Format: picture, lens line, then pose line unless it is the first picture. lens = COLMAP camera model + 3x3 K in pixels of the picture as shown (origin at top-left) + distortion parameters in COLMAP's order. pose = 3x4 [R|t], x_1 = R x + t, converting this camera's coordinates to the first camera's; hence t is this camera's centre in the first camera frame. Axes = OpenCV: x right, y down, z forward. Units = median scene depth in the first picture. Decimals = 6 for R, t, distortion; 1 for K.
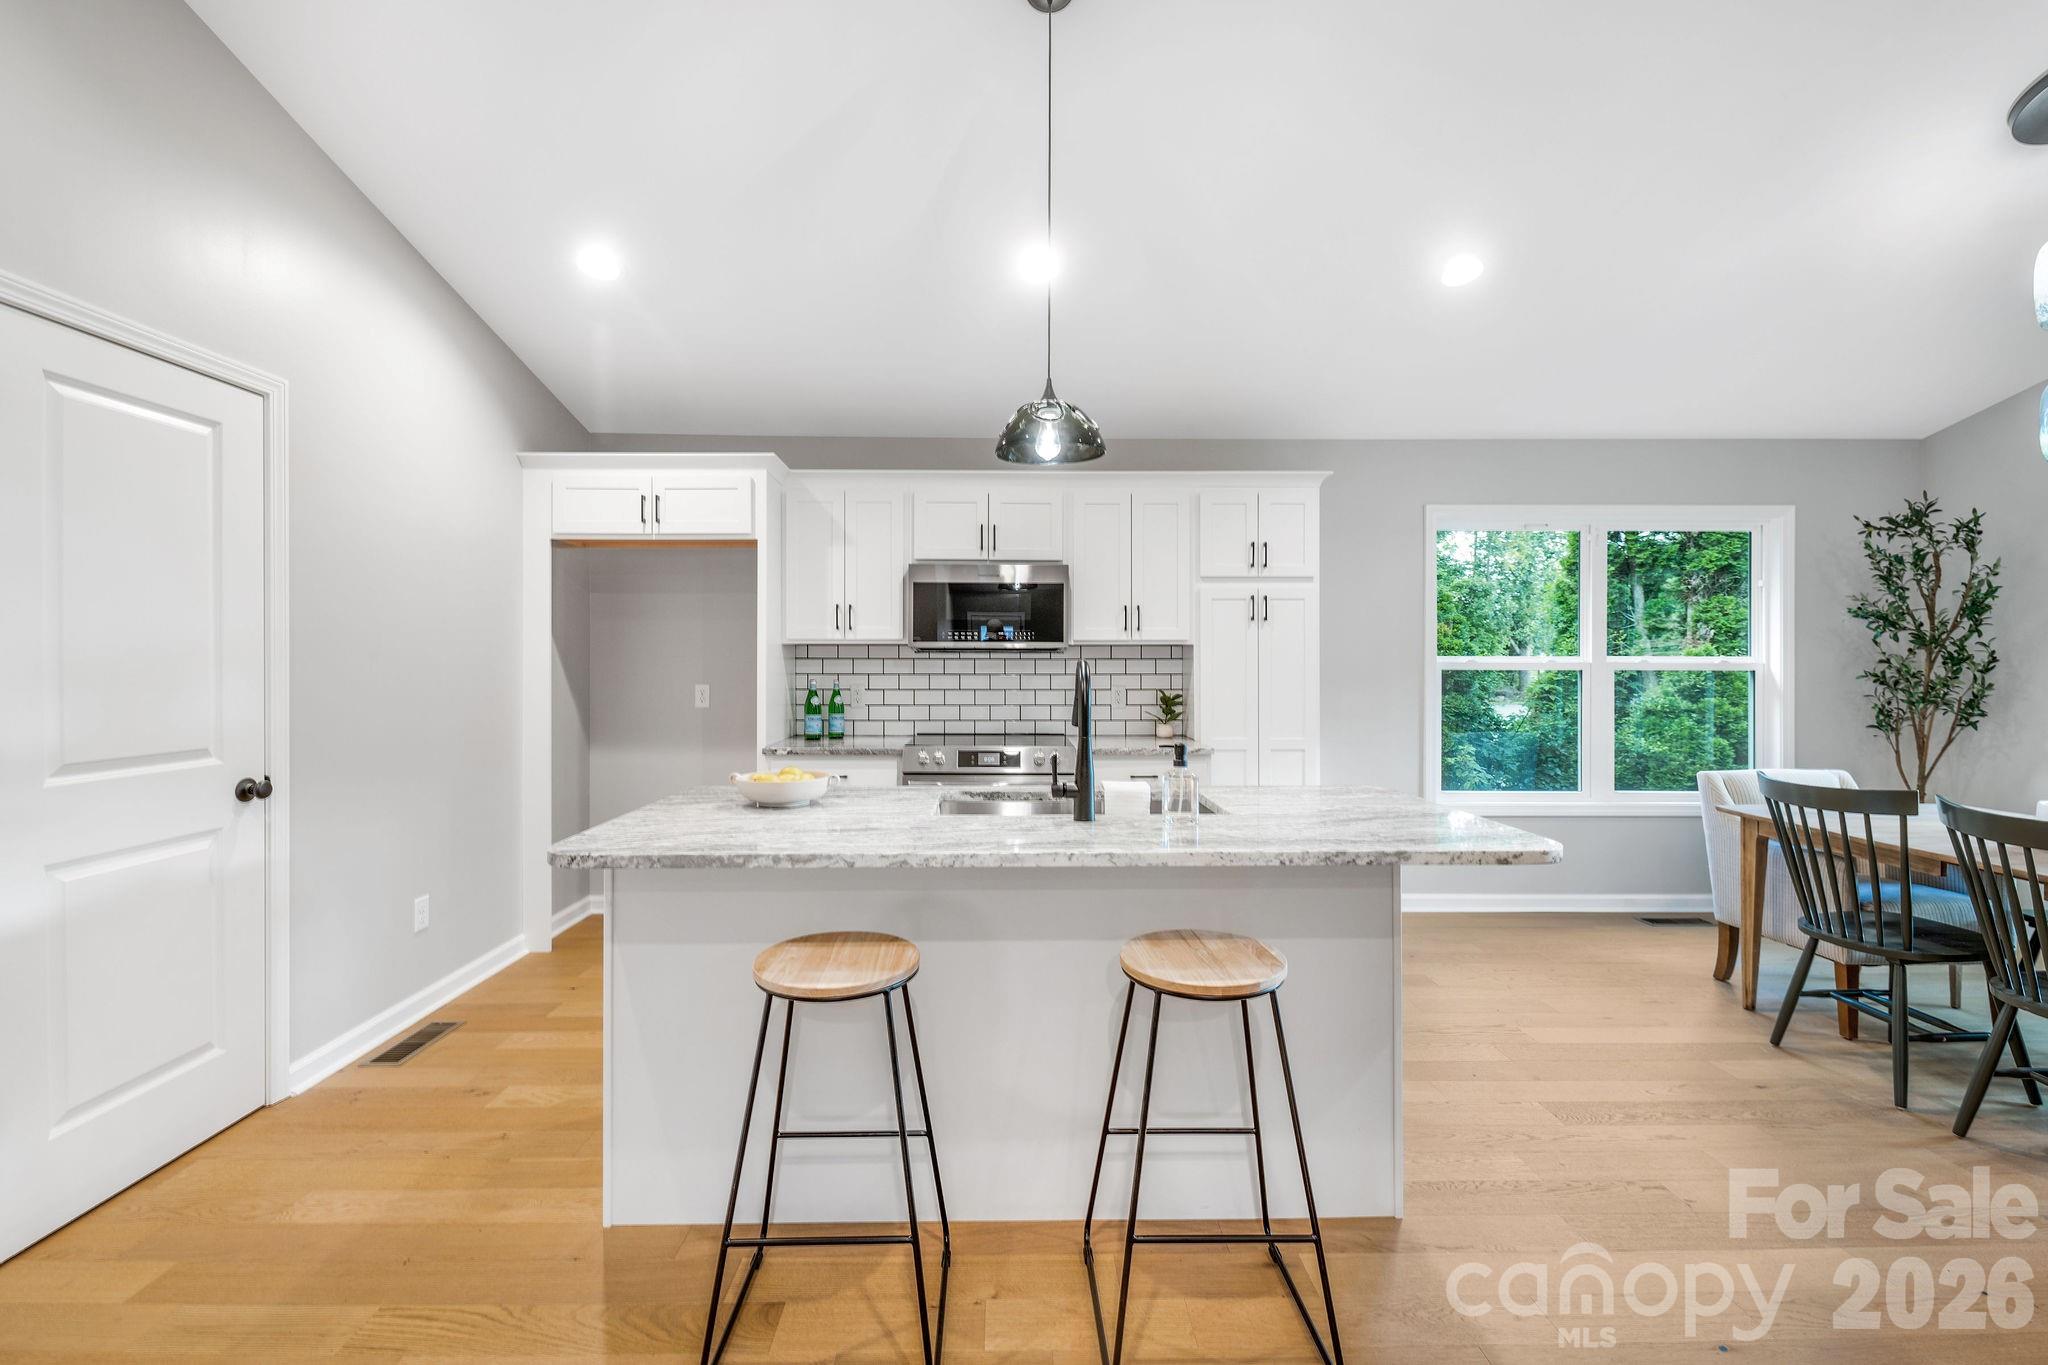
lens RADIAL K [[823.1, 0, 1031.2], [0, 823.1, 667.1], [0, 0, 1]] dist [0.014510, -0.006567]
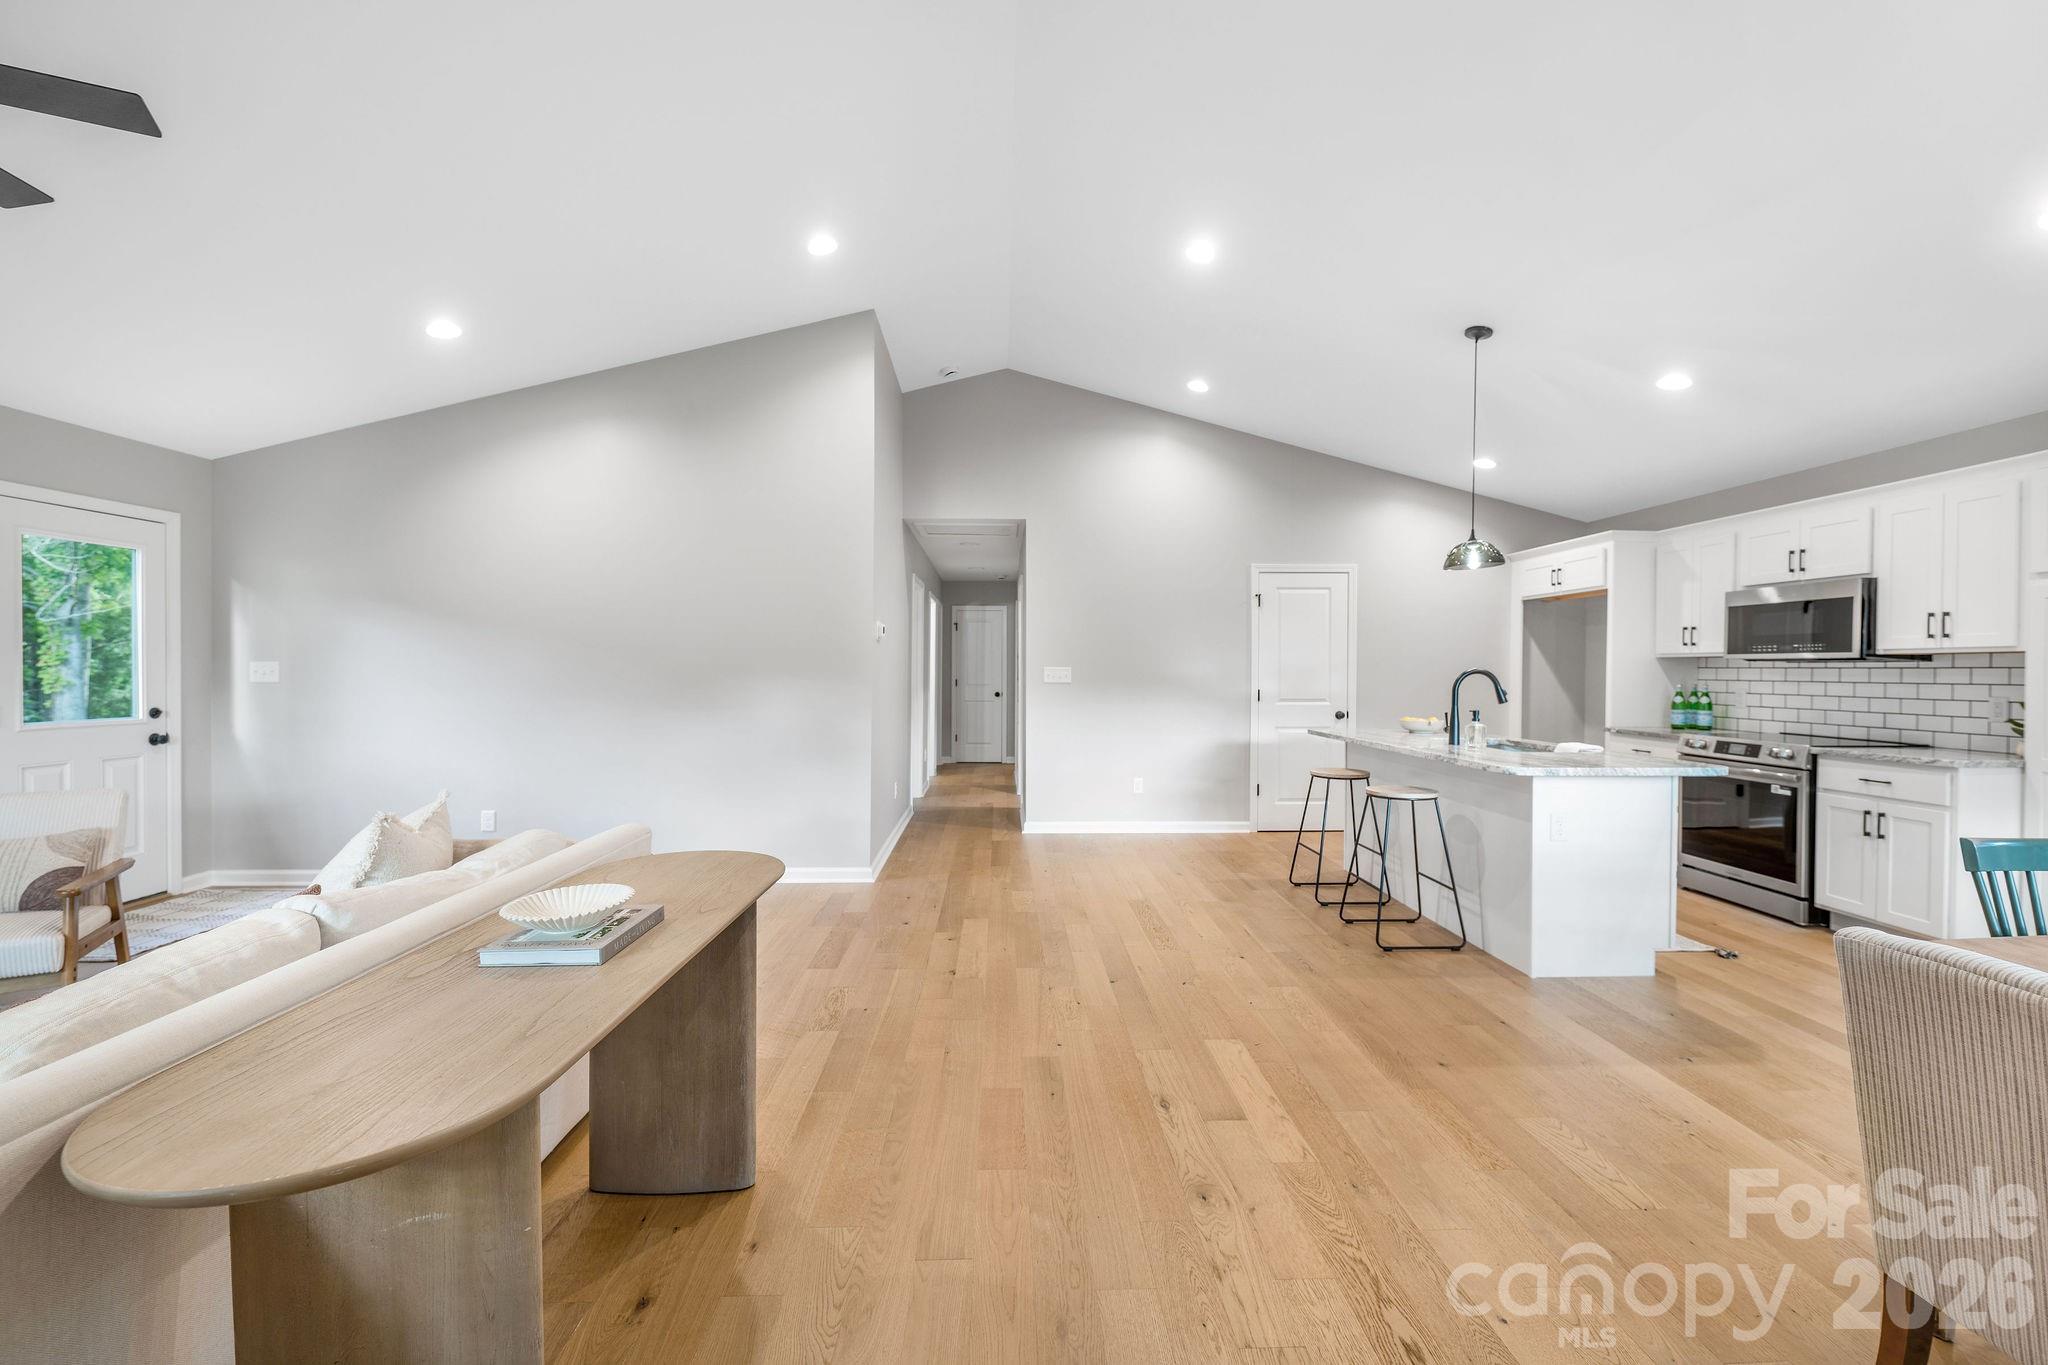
lens RADIAL K [[823.1, 0, 1032.8], [0, 823.1, 680.0], [0, 0, 1]] dist [0.014510, -0.006567]
pose [[0.020151, 0.012664, -0.999717, 1.073828], [-0.009373, 0.999878, 0.012477, 0.002757], [0.999753, 0.009118, 0.020267, -0.073760]]
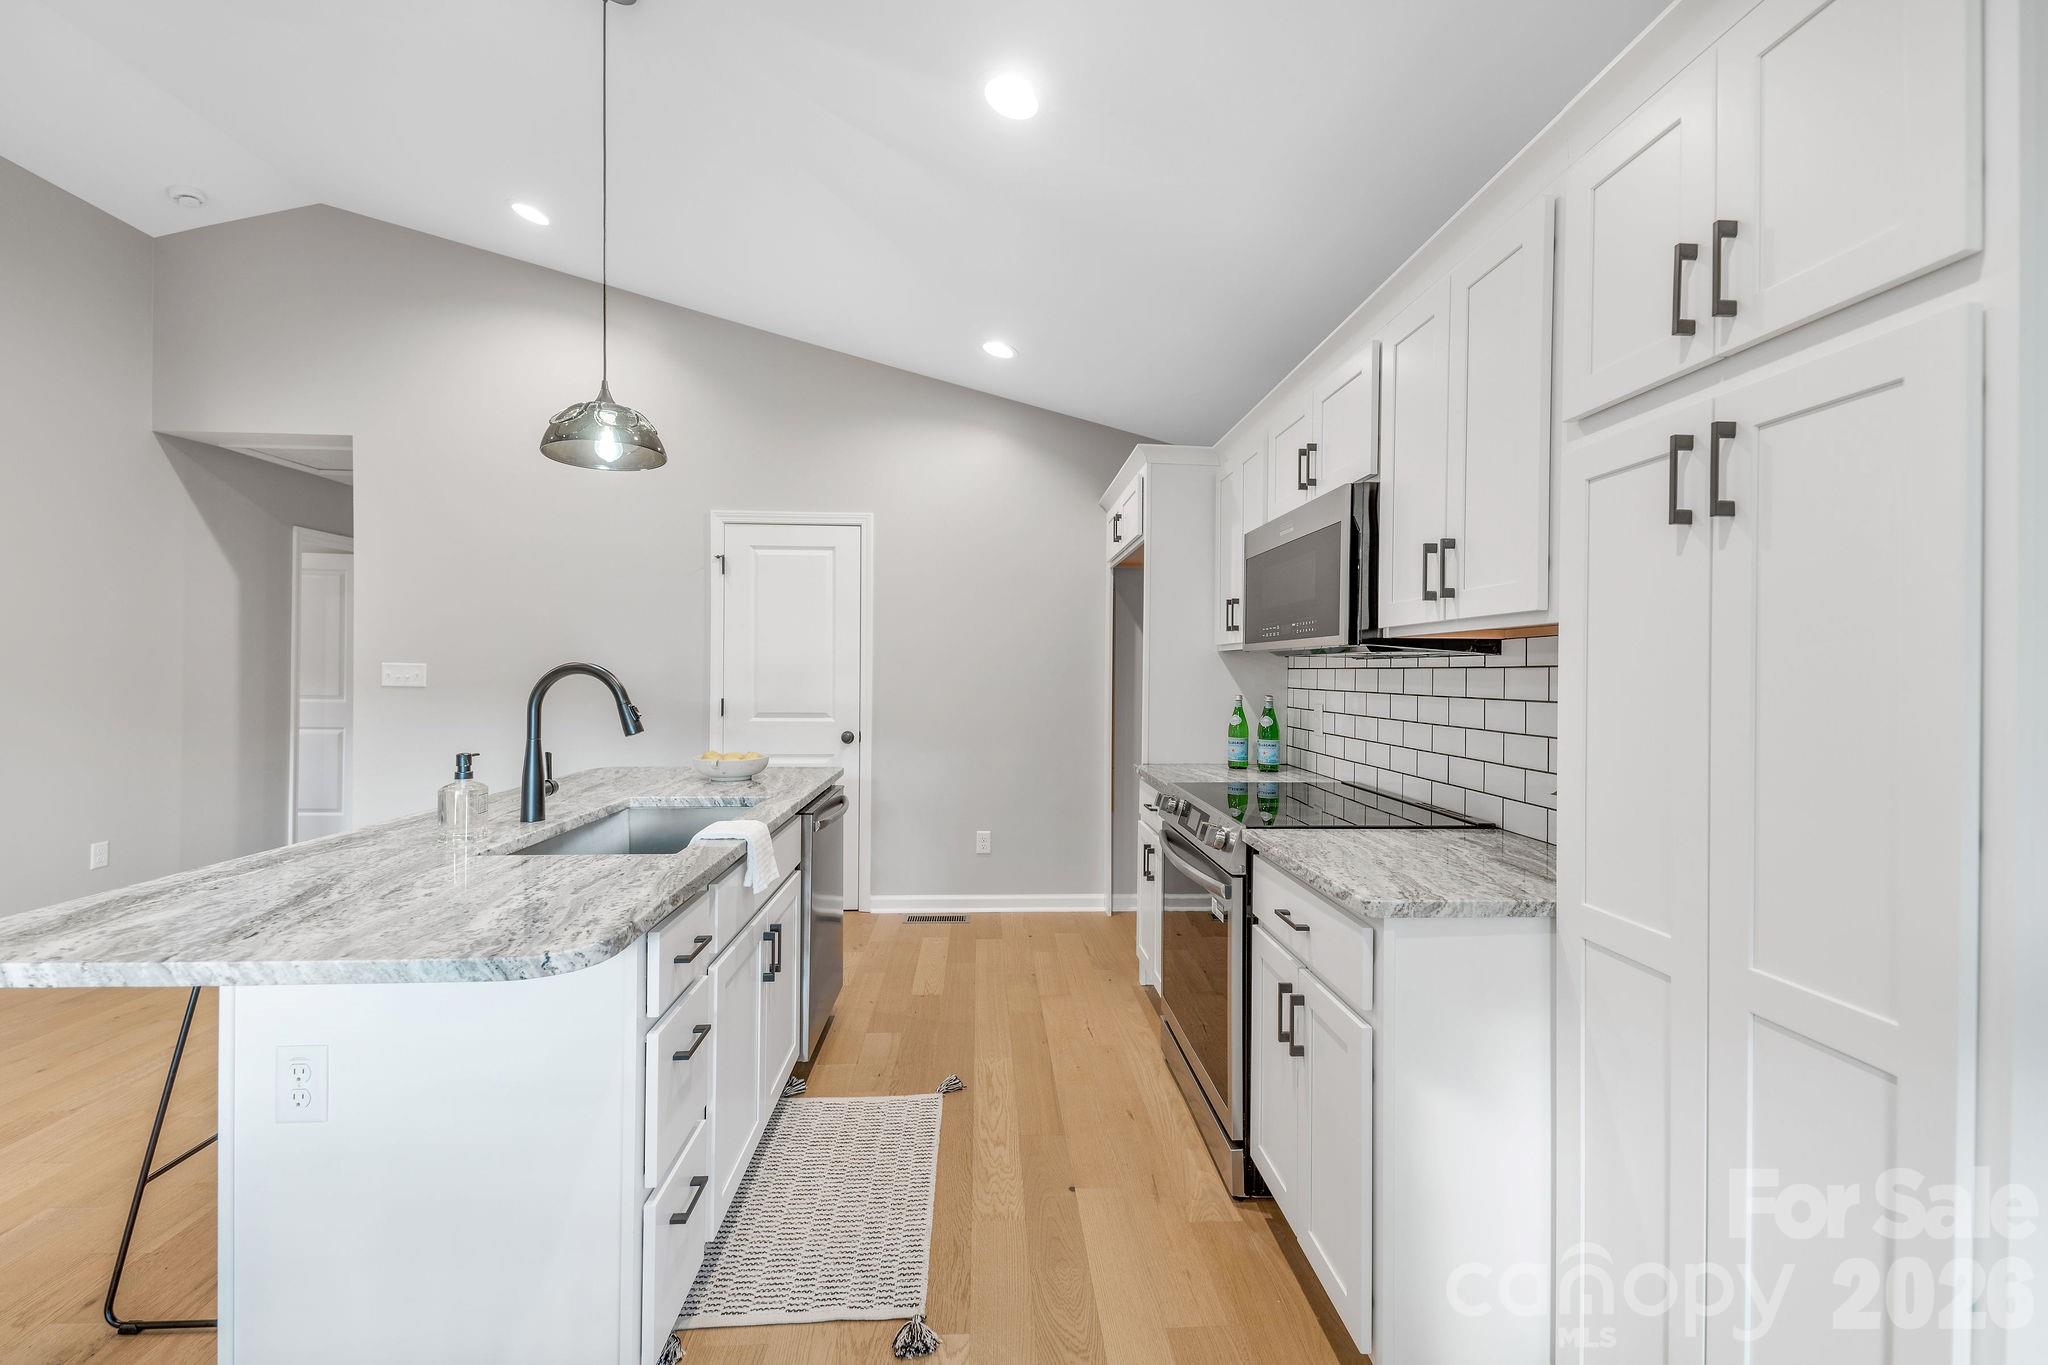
lens RADIAL K [[823.1, 0, 1027.8], [0, 823.1, 679.1], [0, 0, 1]] dist [0.014510, -0.006567]
pose [[0.038134, 0.007925, -0.999241, 0.547646], [-0.014736, 0.999864, 0.007368, -0.002195], [0.999164, 0.014444, 0.038246, 0.773652]]
